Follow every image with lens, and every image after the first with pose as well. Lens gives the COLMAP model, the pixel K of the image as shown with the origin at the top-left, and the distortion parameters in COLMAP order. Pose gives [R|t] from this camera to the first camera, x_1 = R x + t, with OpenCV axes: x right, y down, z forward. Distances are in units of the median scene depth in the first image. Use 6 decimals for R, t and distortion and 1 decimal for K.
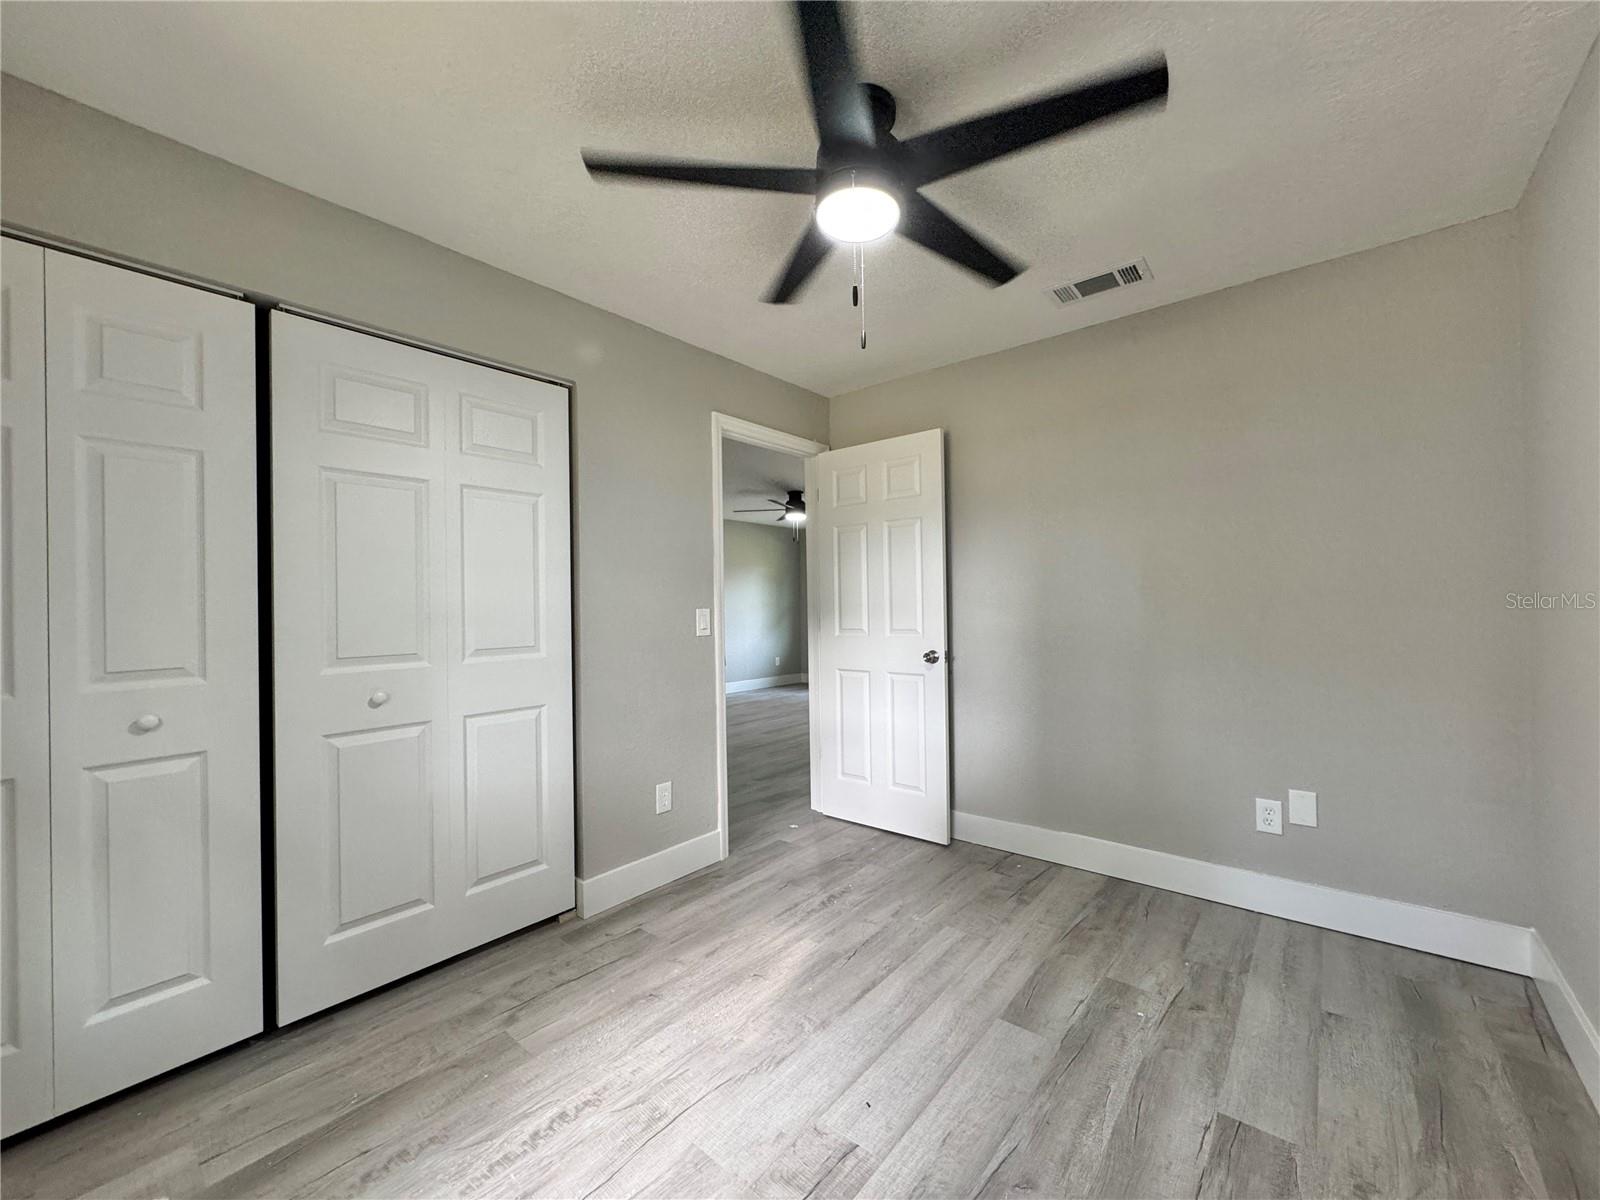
lens RADIAL K [[635.6, 0, 799.4], [0, 635.6, 600.4], [0, 0, 1]] dist [-0.002408, 0.000546]
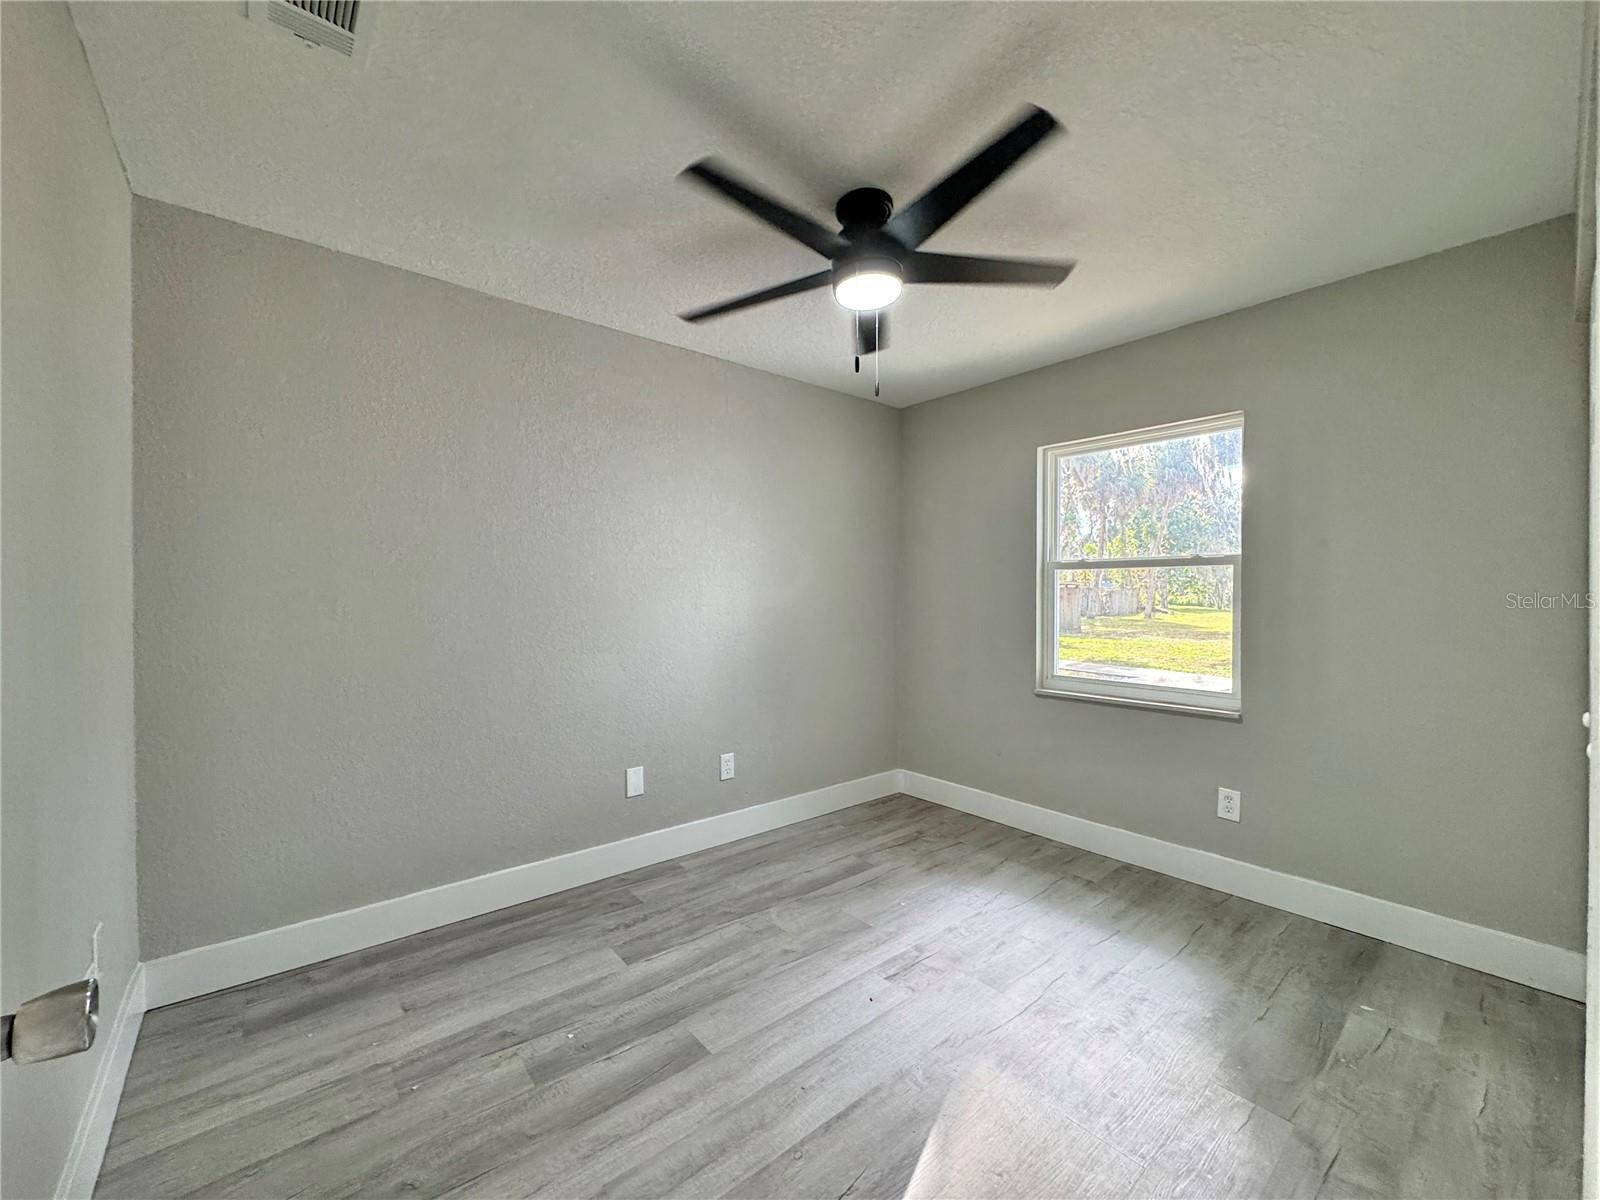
lens RADIAL K [[635.6, 0, 799.4], [0, 635.6, 600.4], [0, 0, 1]] dist [-0.002408, 0.000546]
pose [[-0.984636, 0.014068, 0.174053, 0.014949], [0.014374, 0.999897, 0.000493, -0.010945], [-0.174028, 0.002987, -0.984736, 2.013365]]
